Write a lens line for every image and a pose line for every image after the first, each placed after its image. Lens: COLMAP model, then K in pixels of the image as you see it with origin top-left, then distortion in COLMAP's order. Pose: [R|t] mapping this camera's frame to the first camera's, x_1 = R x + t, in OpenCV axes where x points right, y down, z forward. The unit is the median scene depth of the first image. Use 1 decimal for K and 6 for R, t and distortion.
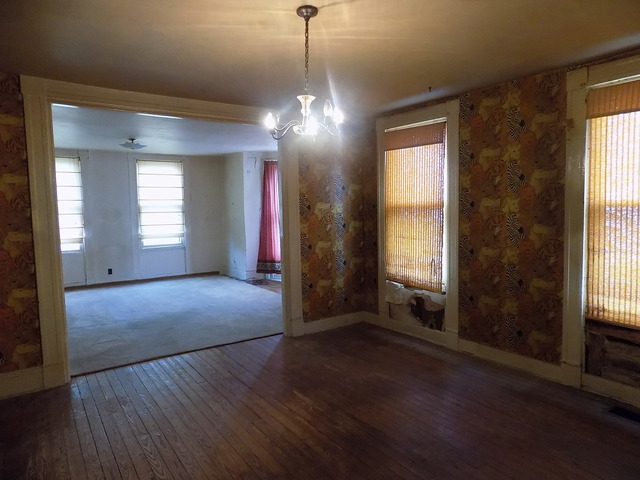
lens RADIAL K [[427.6, 0, 324.4], [0, 427.6, 236.4], [0, 0, 1]] dist [-0.097056, 0.085852]
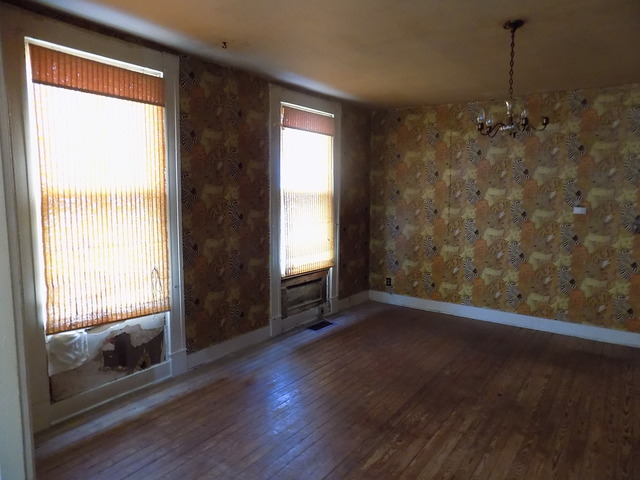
lens RADIAL K [[427.6, 0, 324.4], [0, 427.6, 236.4], [0, 0, 1]] dist [-0.097056, 0.085852]
pose [[-0.318899, -0.089787, 0.943526, -0.689211], [0.071117, 0.990430, 0.118287, -0.087379], [-0.945117, 0.104822, -0.309461, 1.308233]]
